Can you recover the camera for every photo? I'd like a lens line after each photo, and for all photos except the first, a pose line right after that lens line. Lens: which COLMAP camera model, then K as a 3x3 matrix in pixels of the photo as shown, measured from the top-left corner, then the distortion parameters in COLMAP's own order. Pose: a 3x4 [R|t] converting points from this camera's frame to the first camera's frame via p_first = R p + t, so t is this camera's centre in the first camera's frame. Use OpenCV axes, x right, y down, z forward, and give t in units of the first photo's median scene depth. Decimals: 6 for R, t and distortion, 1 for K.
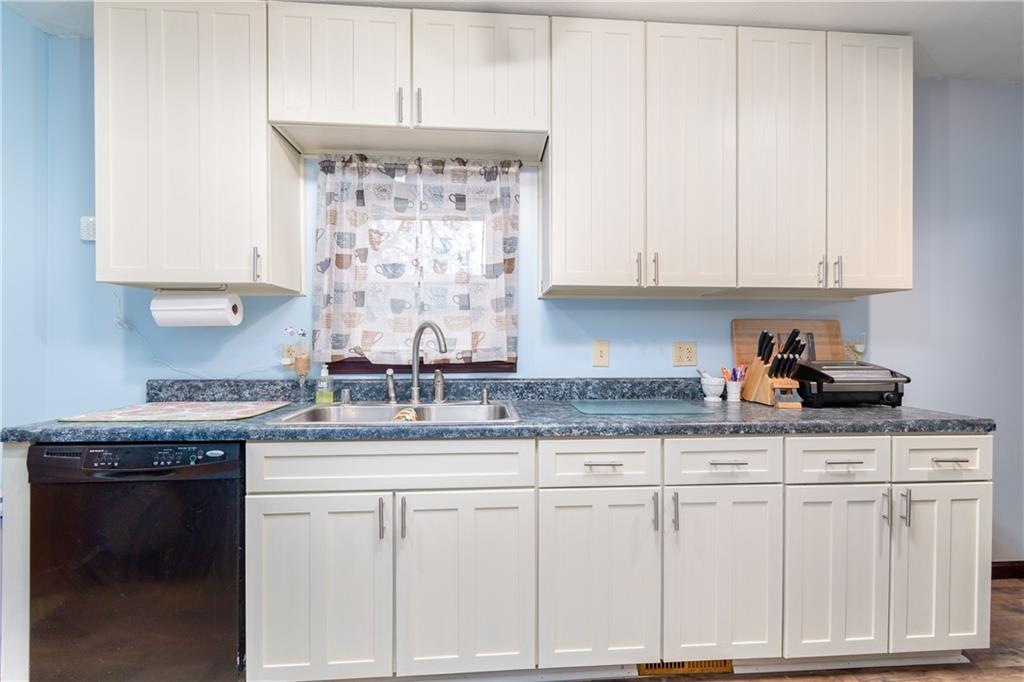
lens RADIAL K [[451.9, 0, 512.0], [0, 451.9, 341.0], [0, 0, 1]] dist [0.000287, -0.000082]
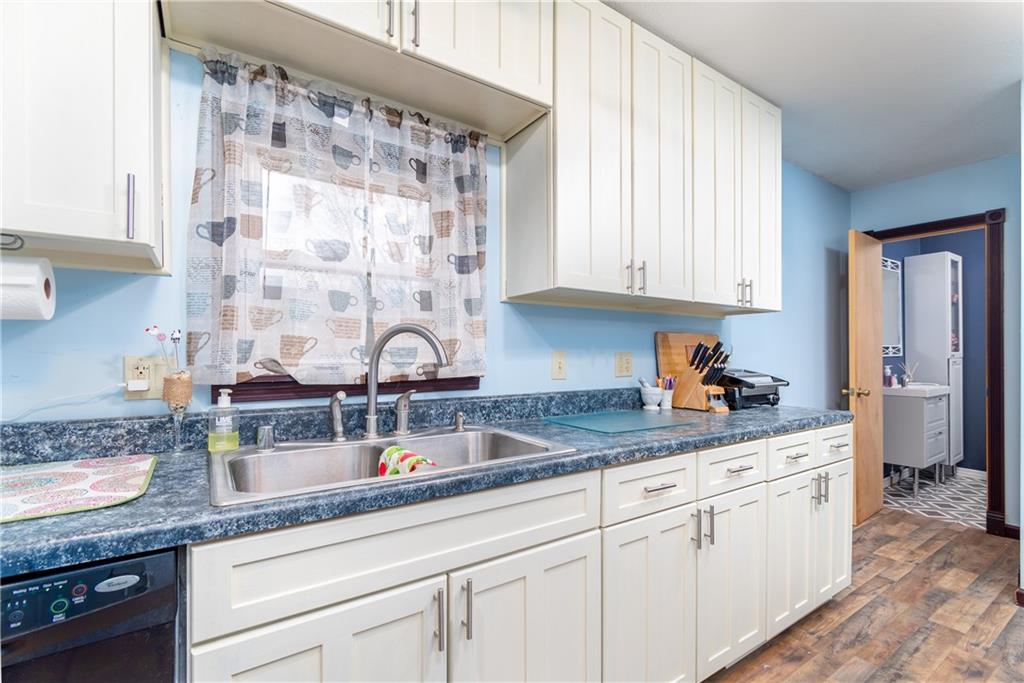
lens RADIAL K [[450.2, 0, 511.1], [0, 450.2, 351.6], [0, 0, 1]] dist [0.002214, -0.000257]
pose [[0.871954, 0.003256, 0.489577, -0.365476], [-0.001775, 0.999992, -0.003488, 0.003215], [-0.489585, 0.002173, 0.871953, 0.262534]]
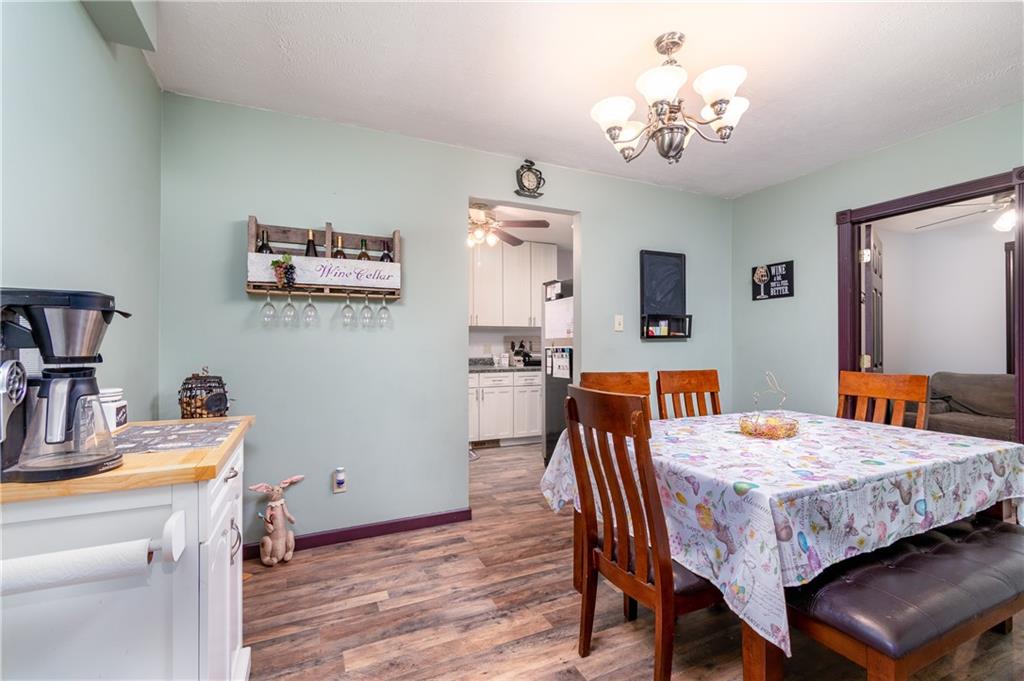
lens RADIAL K [[451.9, 0, 512.0], [0, 451.9, 340.5], [0, 0, 1]] dist [0.000287, -0.000082]
pose [[0.936273, 0.002926, 0.351261, -0.476150], [-0.000136, 0.999968, -0.007967, -0.000162], [-0.351273, 0.007412, 0.936244, -1.724584]]
